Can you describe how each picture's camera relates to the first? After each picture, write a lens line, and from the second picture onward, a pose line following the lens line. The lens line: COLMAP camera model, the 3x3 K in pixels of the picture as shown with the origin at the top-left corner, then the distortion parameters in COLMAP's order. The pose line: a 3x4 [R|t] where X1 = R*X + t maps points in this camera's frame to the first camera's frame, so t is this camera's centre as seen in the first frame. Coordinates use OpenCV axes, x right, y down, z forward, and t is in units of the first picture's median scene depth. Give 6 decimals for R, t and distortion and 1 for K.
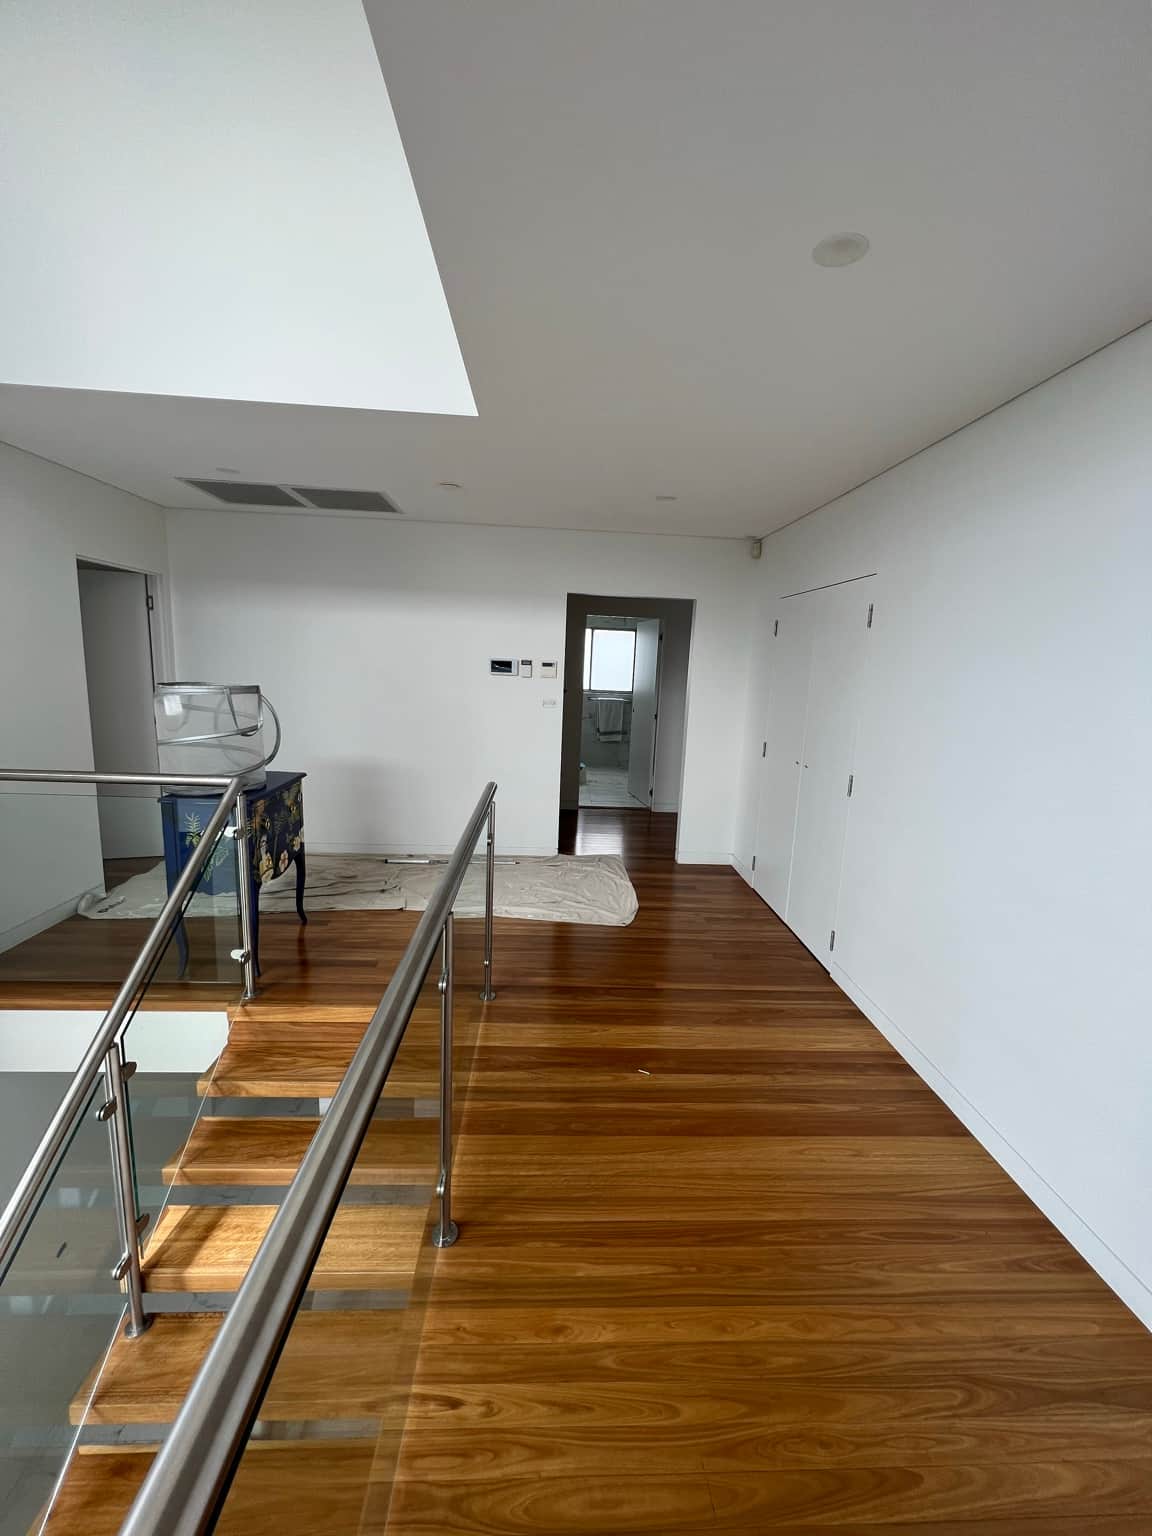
lens RADIAL K [[618.1, 0, 579.6], [0, 618.1, 767.5], [0, 0, 1]] dist [-0.001212, 0.000138]
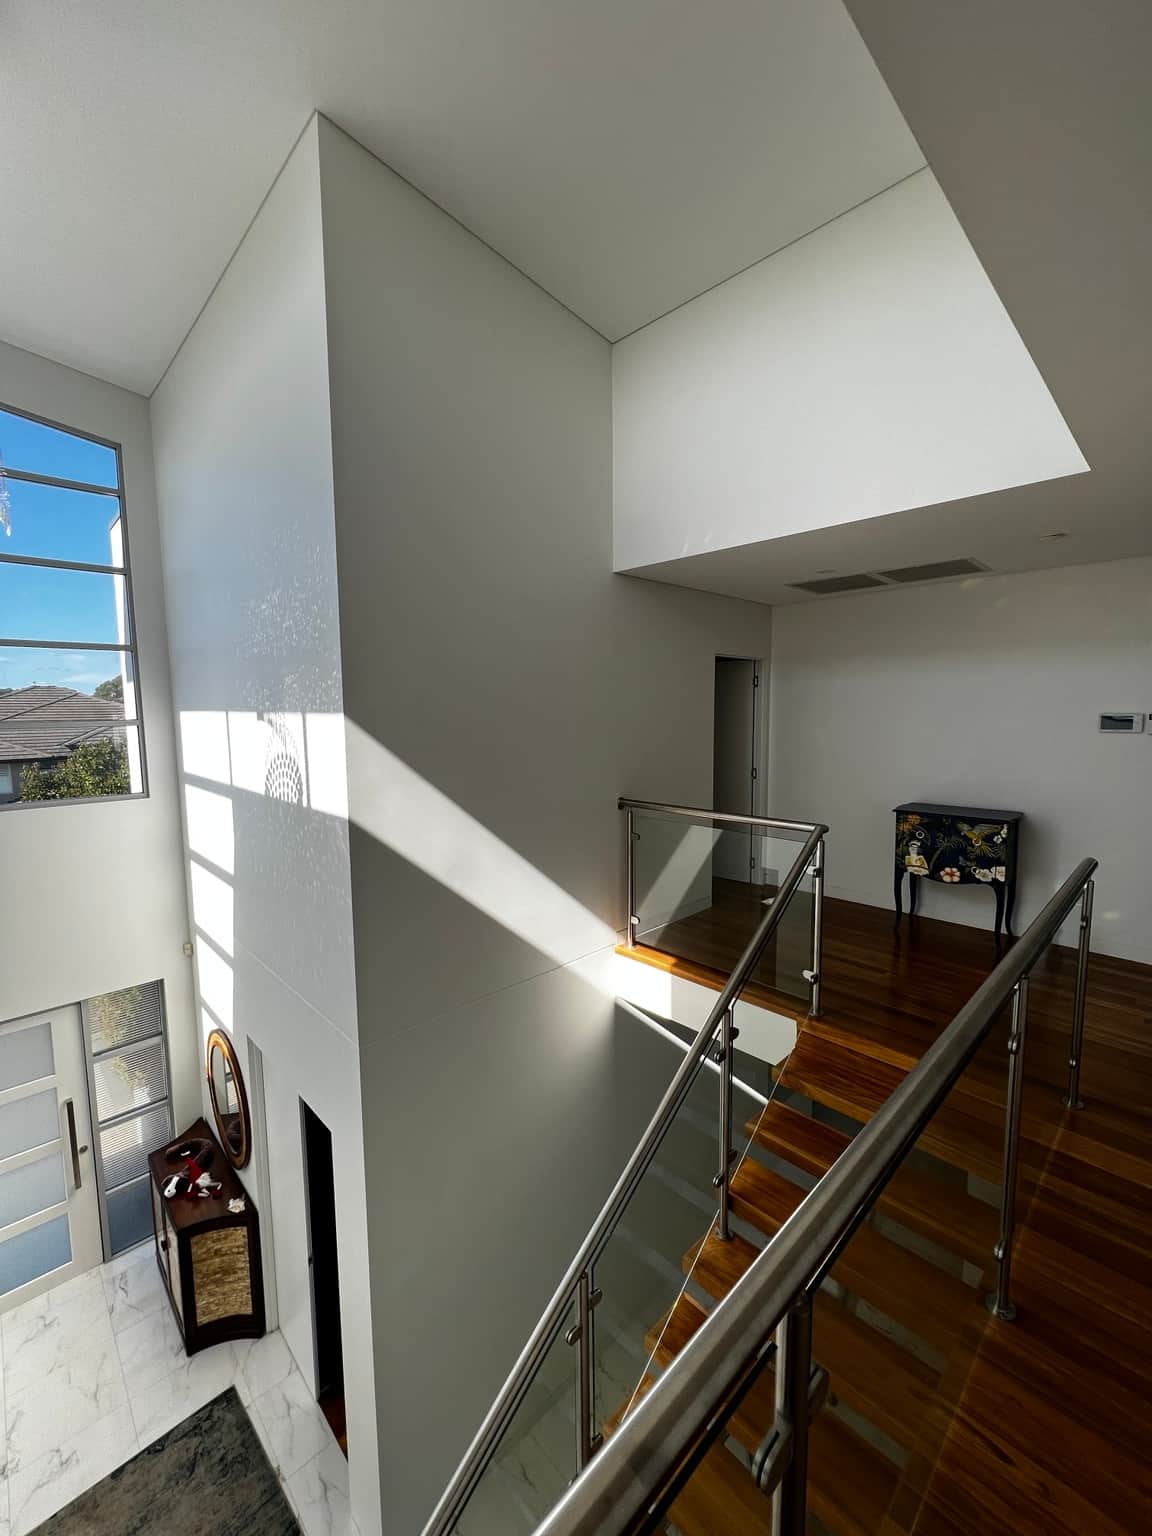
lens RADIAL K [[618.8, 0, 581.6], [0, 618.8, 767.8], [0, 0, 1]] dist [0.001317, 0.000307]
pose [[0.664361, 0.024697, -0.747004, 0.036690], [-0.089502, 0.994891, -0.046708, 0.002217], [0.742034, 0.097889, 0.663177, -0.158106]]
